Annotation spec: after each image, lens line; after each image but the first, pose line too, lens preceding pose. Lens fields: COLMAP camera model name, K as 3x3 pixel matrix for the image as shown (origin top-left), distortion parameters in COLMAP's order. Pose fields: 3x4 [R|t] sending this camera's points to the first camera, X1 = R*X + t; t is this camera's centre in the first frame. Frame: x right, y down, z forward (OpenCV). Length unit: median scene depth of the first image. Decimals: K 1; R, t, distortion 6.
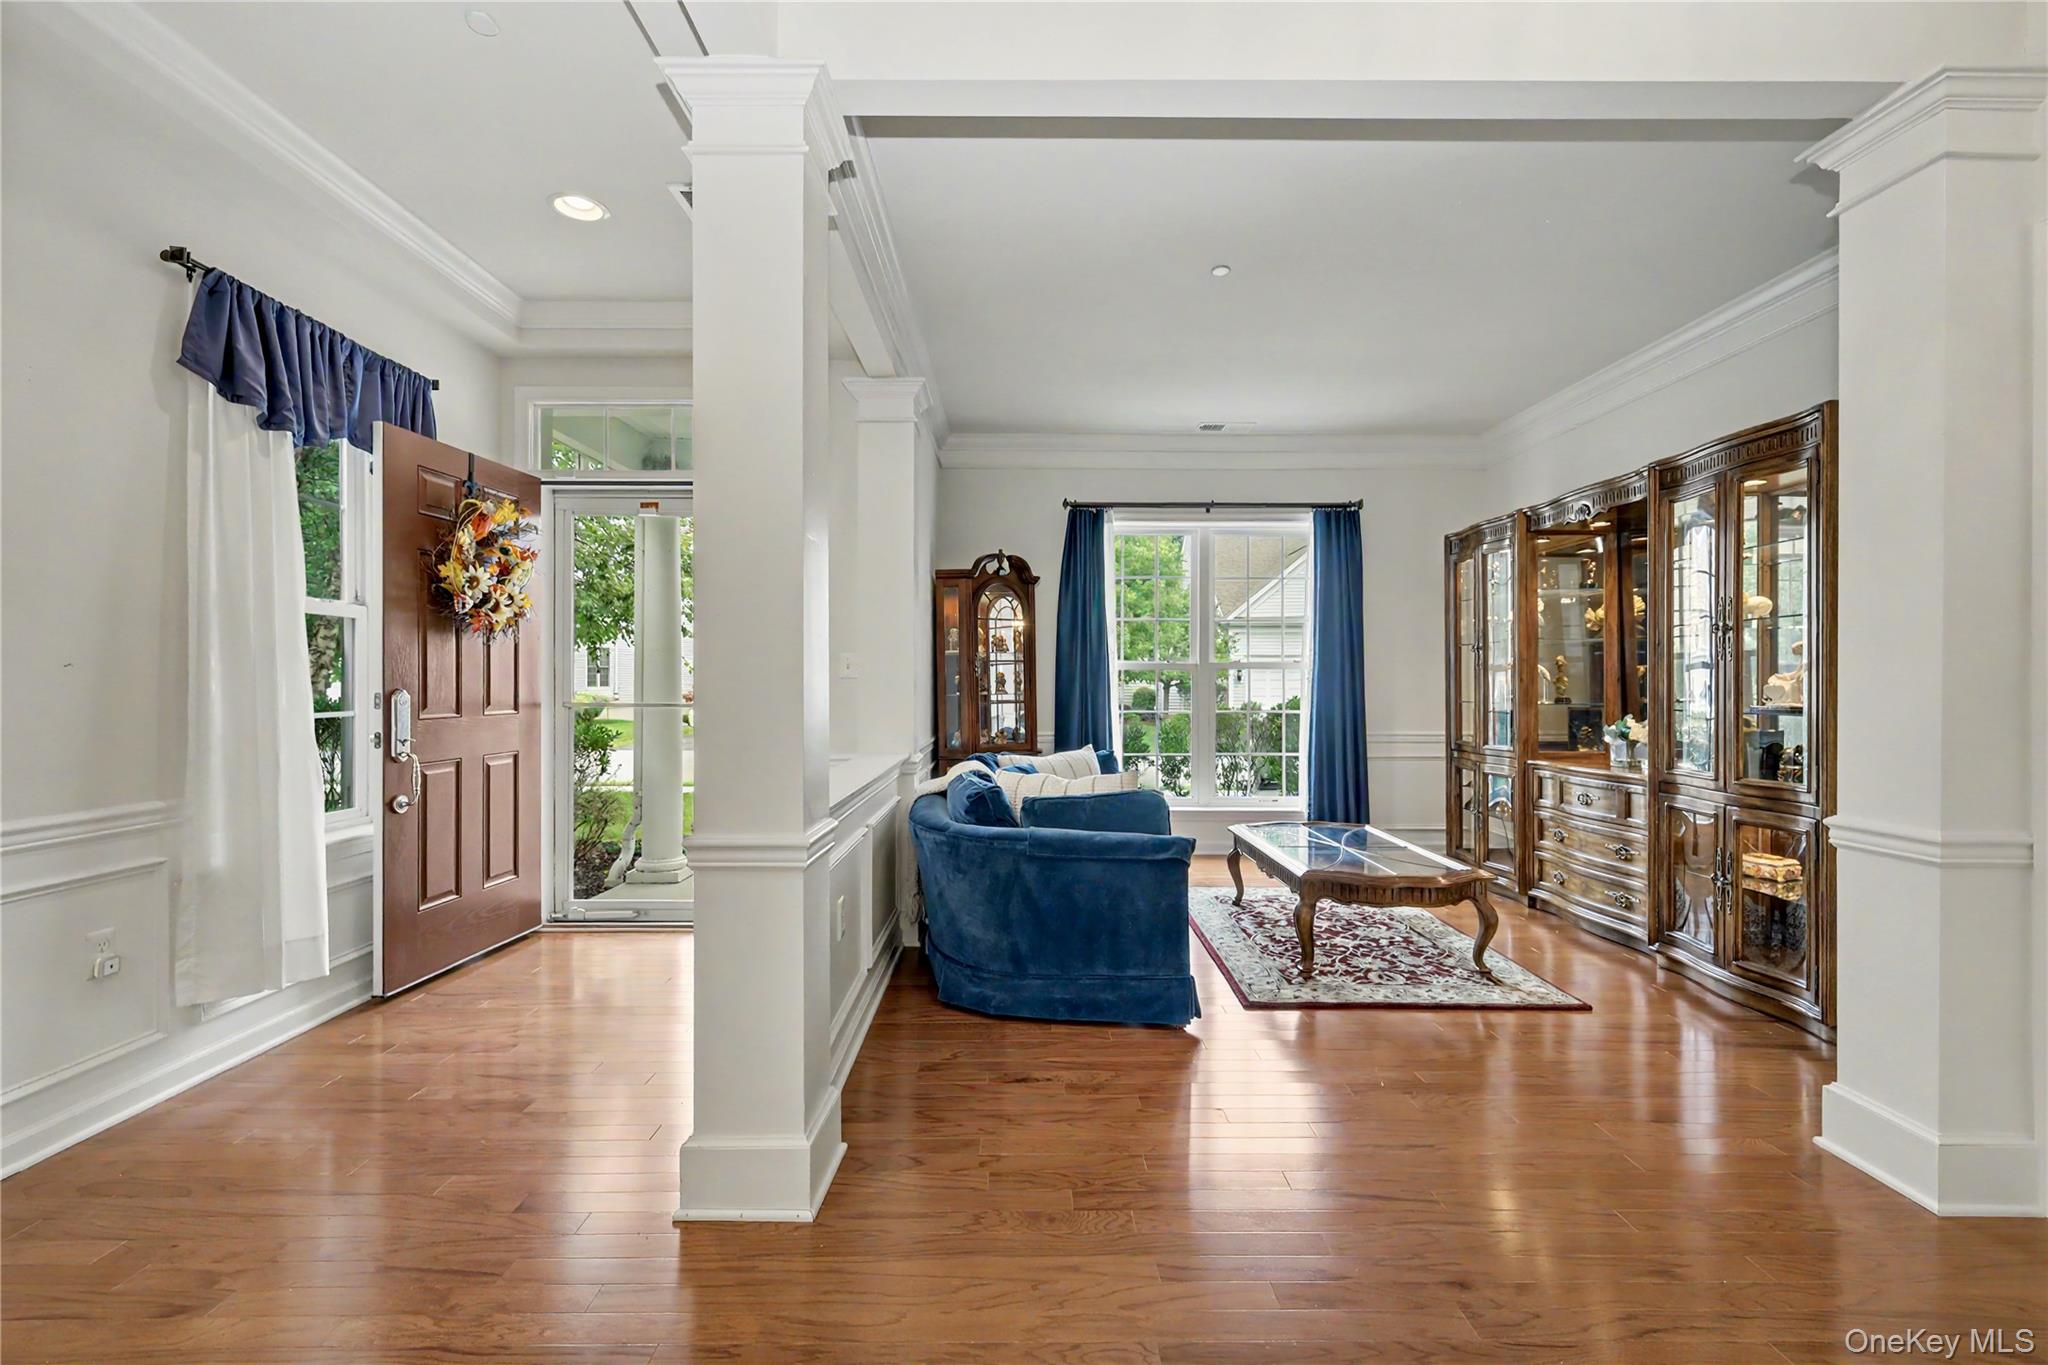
lens RADIAL K [[898.4, 0, 1032.5], [0, 898.4, 678.9], [0, 0, 1]] dist [0.004331, -0.001598]
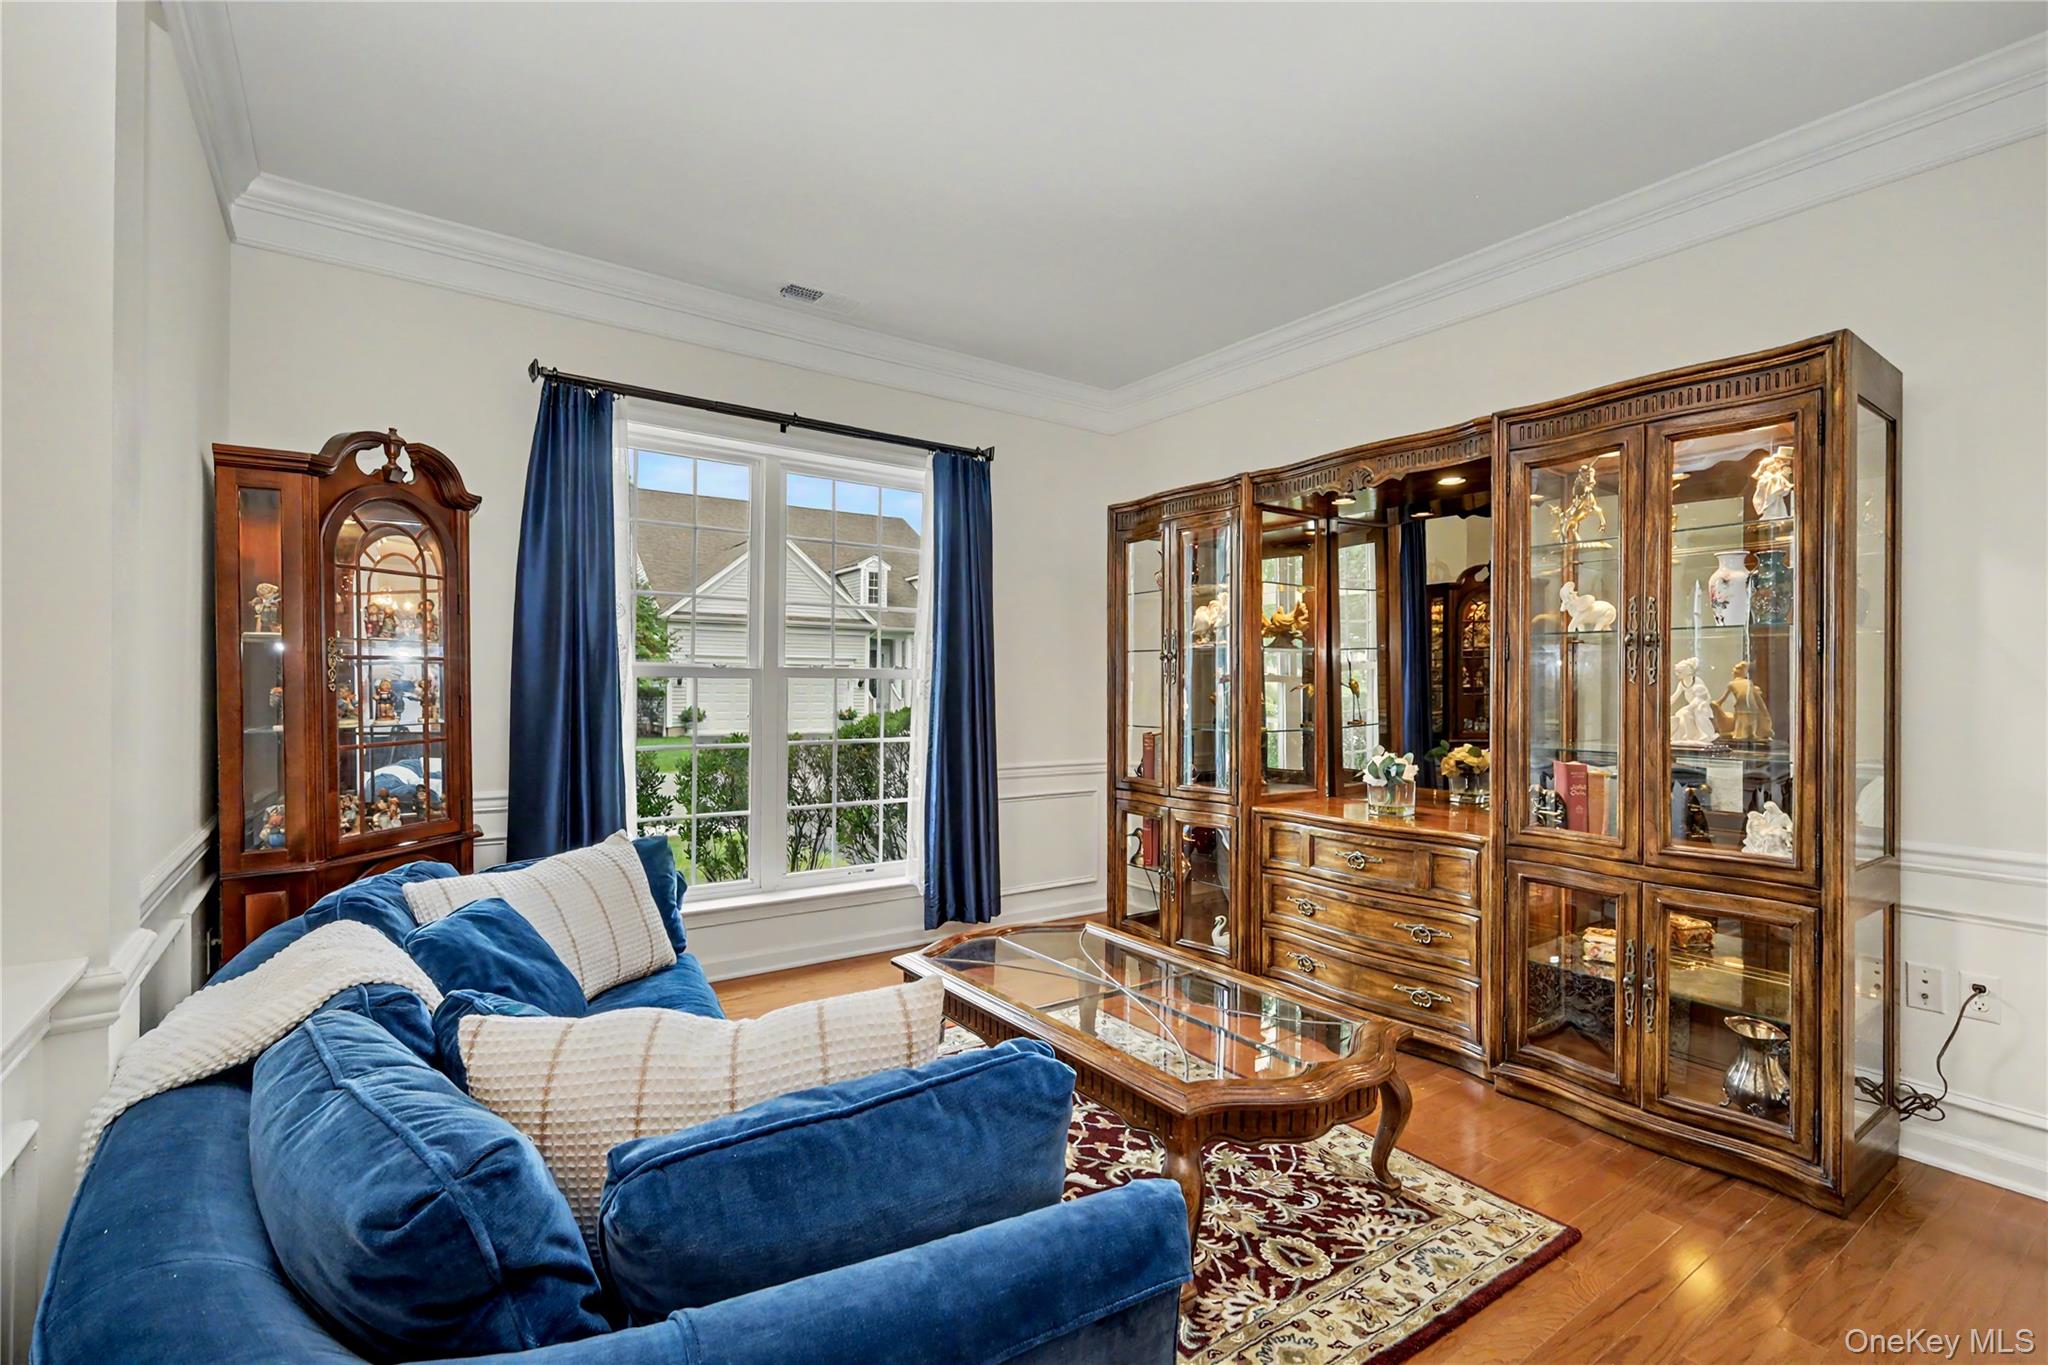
lens RADIAL K [[898.4, 0, 1011.8], [0, 898.4, 691.2], [0, 0, 1]] dist [0.004331, -0.001598]
pose [[0.821298, 0.002867, 0.570492, -0.046325], [-0.009684, 0.999913, 0.008915, -0.011205], [-0.570417, -0.012847, 0.821255, 0.496780]]
